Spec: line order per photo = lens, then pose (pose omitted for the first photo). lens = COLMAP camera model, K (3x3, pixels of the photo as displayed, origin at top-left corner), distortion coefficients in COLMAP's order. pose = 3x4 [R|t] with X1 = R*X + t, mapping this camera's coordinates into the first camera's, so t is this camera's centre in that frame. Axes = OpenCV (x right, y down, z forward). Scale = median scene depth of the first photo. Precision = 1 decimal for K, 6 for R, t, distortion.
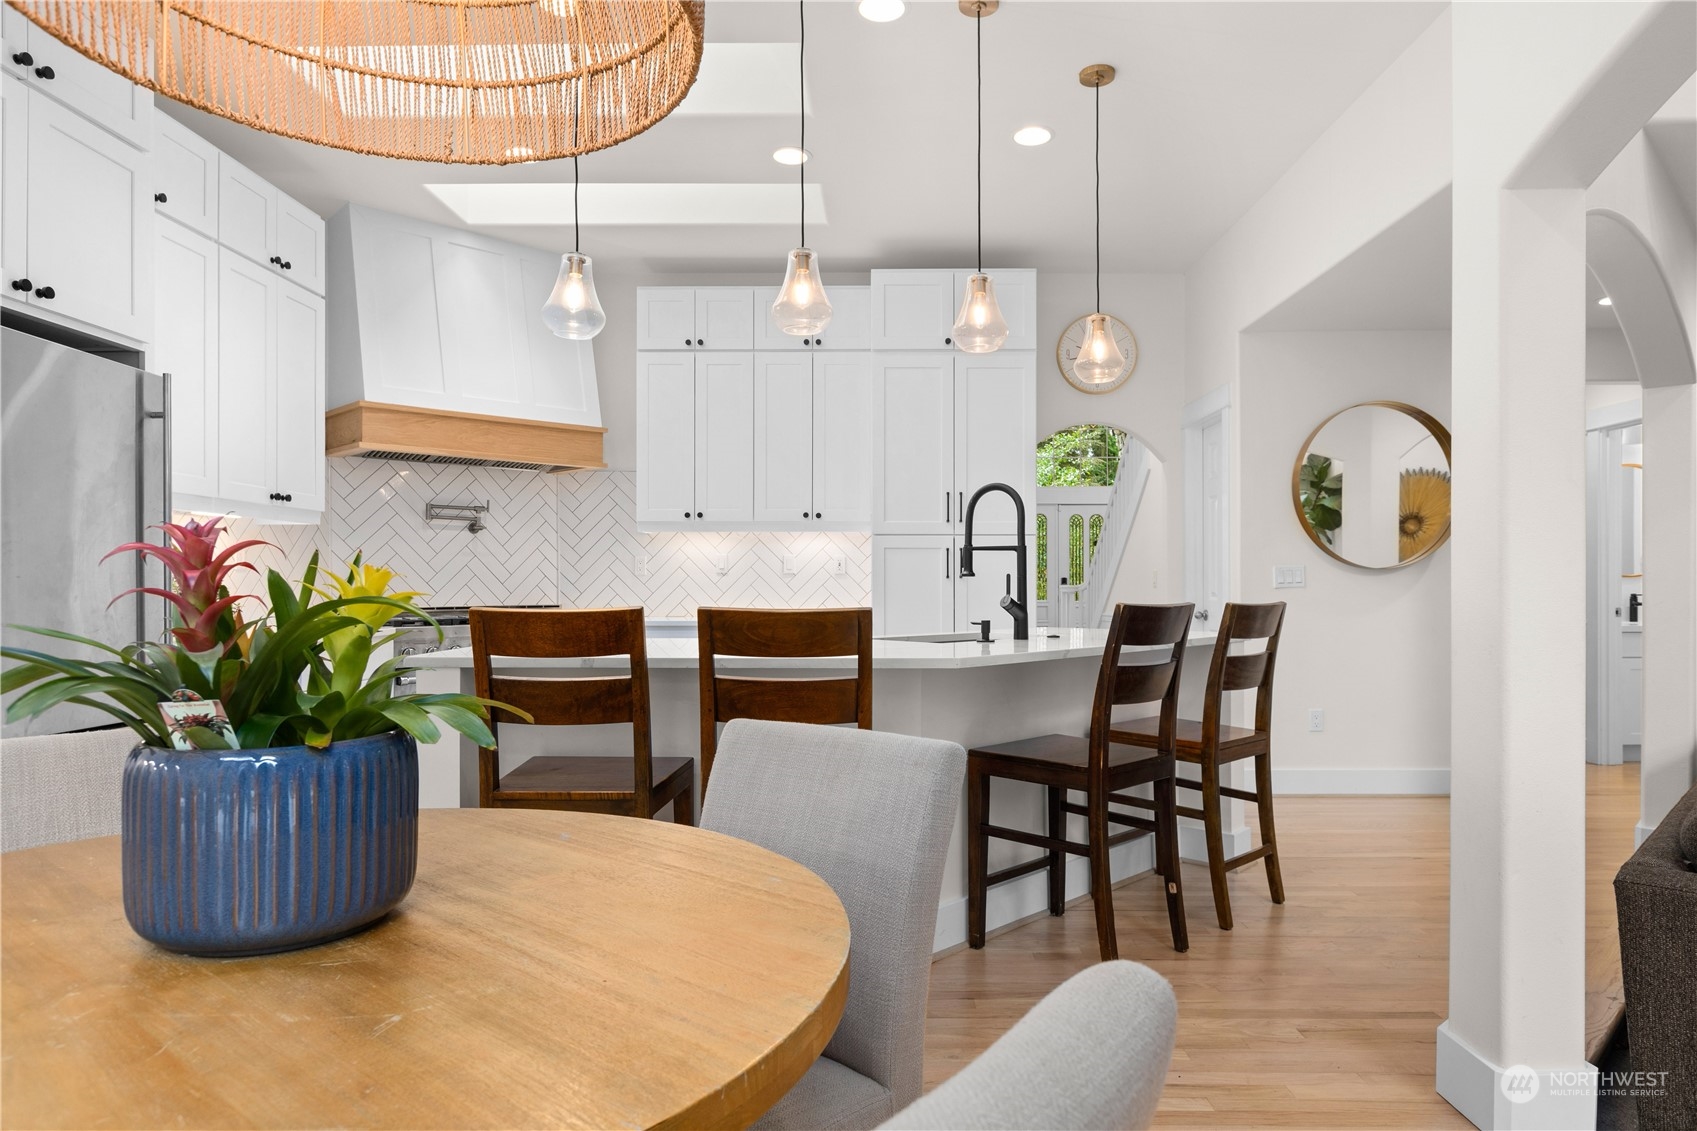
lens RADIAL K [[1029.0, 0, 849.8], [0, 1029.0, 577.9], [0, 0, 1]] dist [0.006102, 0.000207]
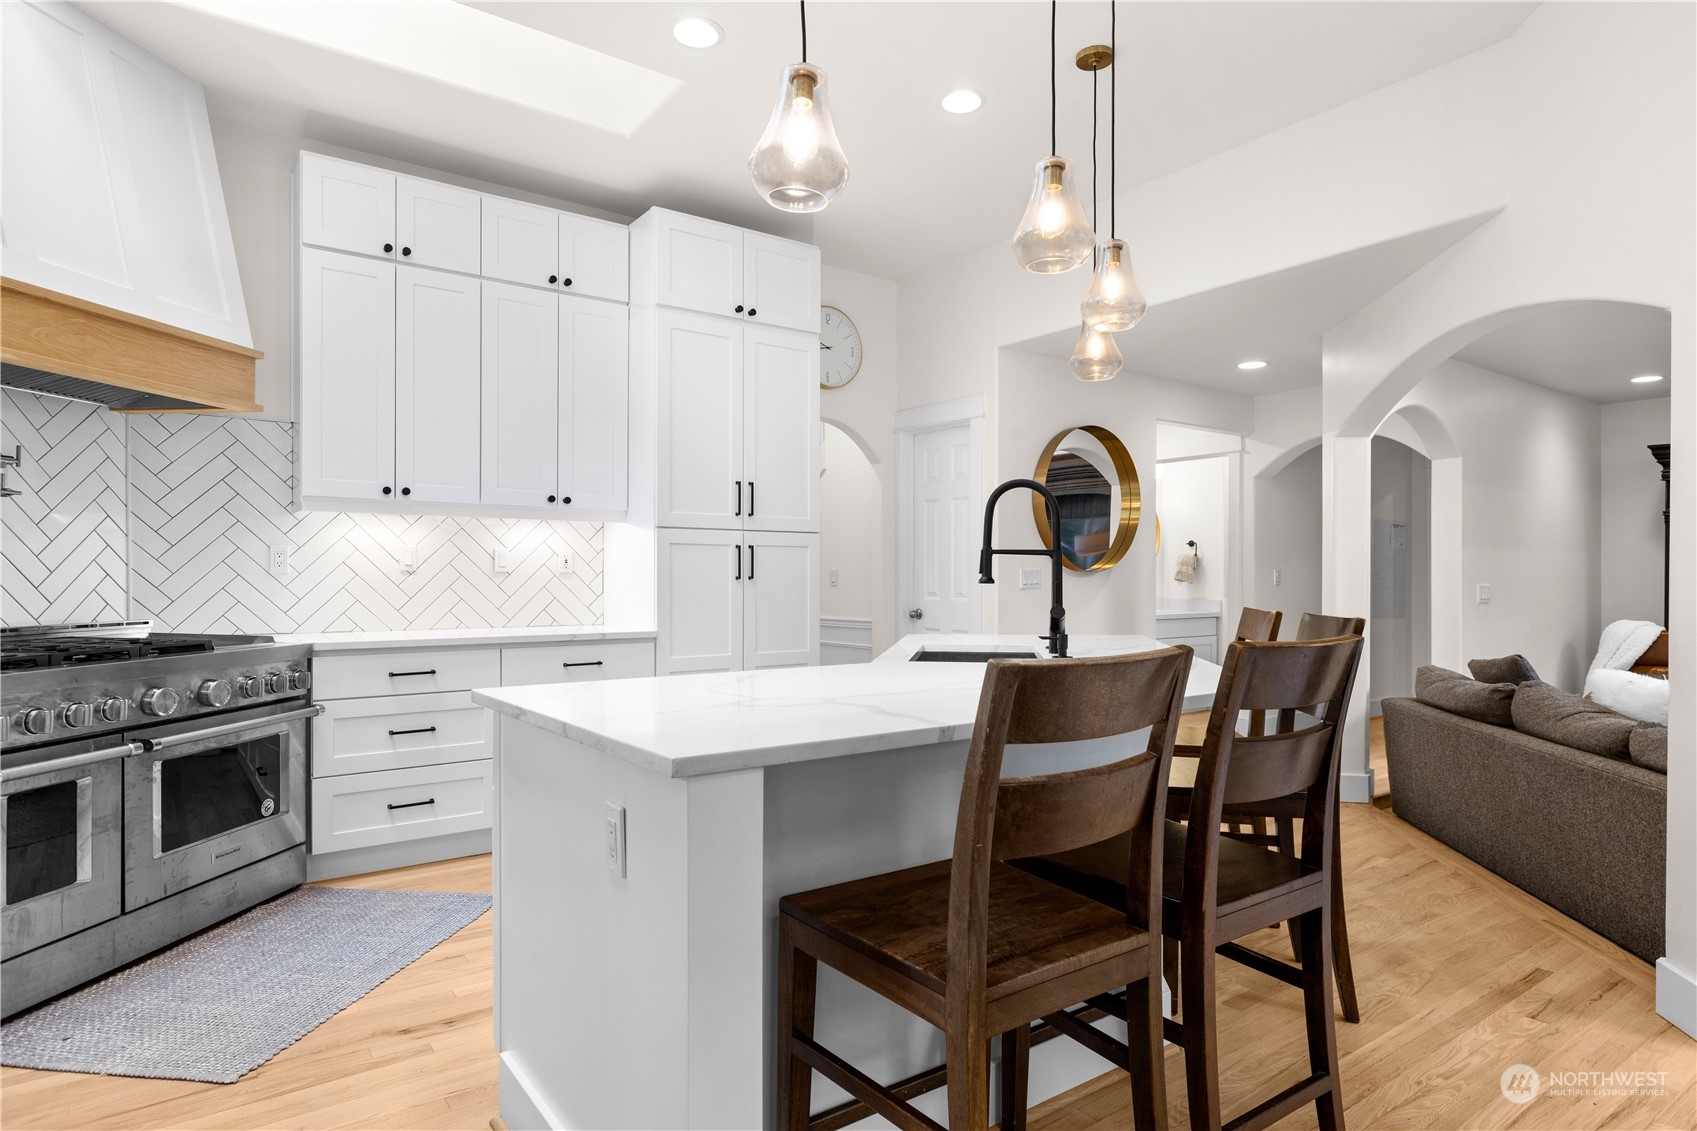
lens RADIAL K [[964.3, 0, 852.4], [0, 964.3, 564.5], [0, 0, 1]] dist [-0.004059, -0.000848]
pose [[0.789326, 0.009192, 0.613905, -0.312525], [-0.006349, 0.999957, -0.006809, -0.007332], [-0.613941, 0.001477, 0.789351, 0.278360]]
